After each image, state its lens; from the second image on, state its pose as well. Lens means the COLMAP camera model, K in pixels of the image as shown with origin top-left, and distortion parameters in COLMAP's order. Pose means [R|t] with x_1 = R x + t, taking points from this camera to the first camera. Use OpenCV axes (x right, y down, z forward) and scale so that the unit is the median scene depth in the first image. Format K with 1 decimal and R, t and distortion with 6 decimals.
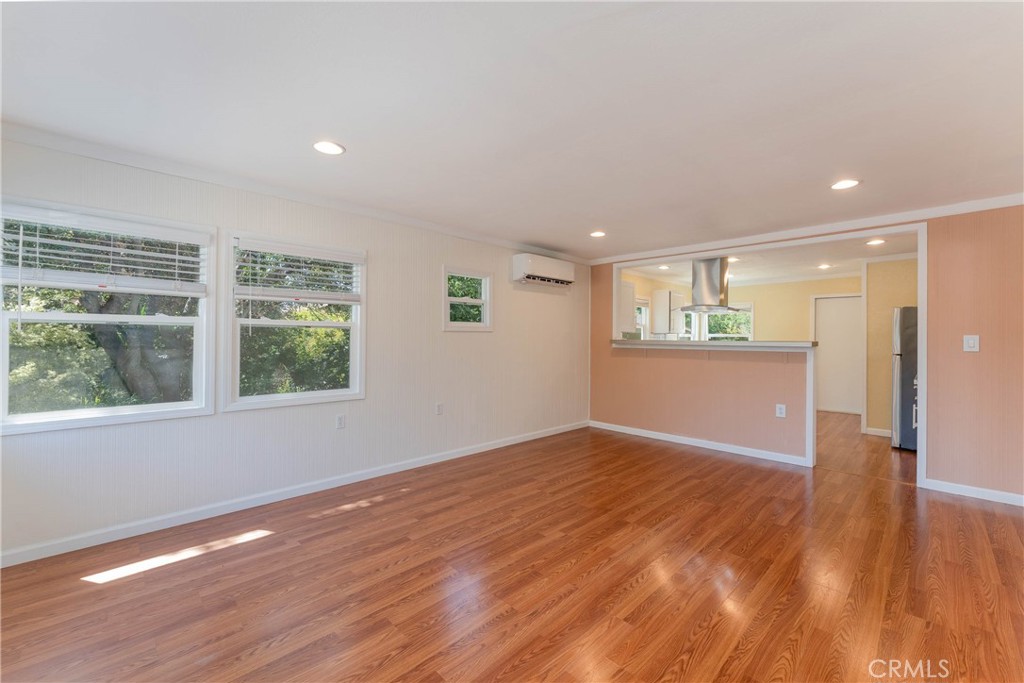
lens RADIAL K [[418.5, 0, 513.5], [0, 418.5, 339.5], [0, 0, 1]] dist [-0.001364, -0.000174]
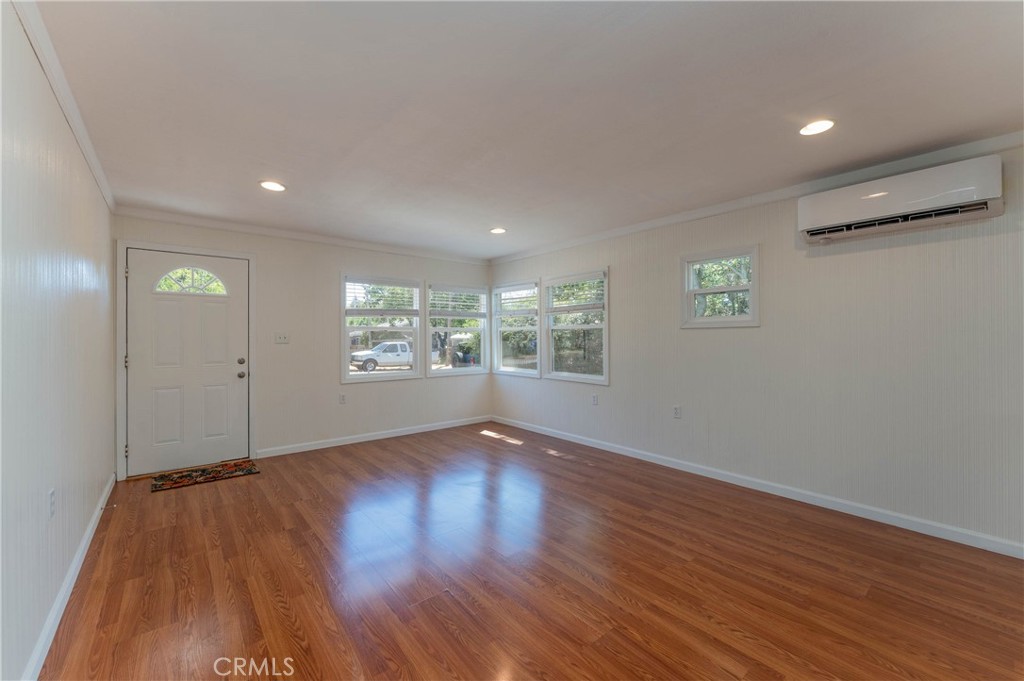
lens RADIAL K [[413.2, 0, 514.7], [0, 413.2, 338.1], [0, 0, 1]] dist [-0.001552, -0.000003]
pose [[-0.086596, -0.003642, -0.996237, 0.877269], [-0.000522, 0.999993, -0.003610, 0.005372], [0.996243, 0.000208, -0.086597, 0.817866]]
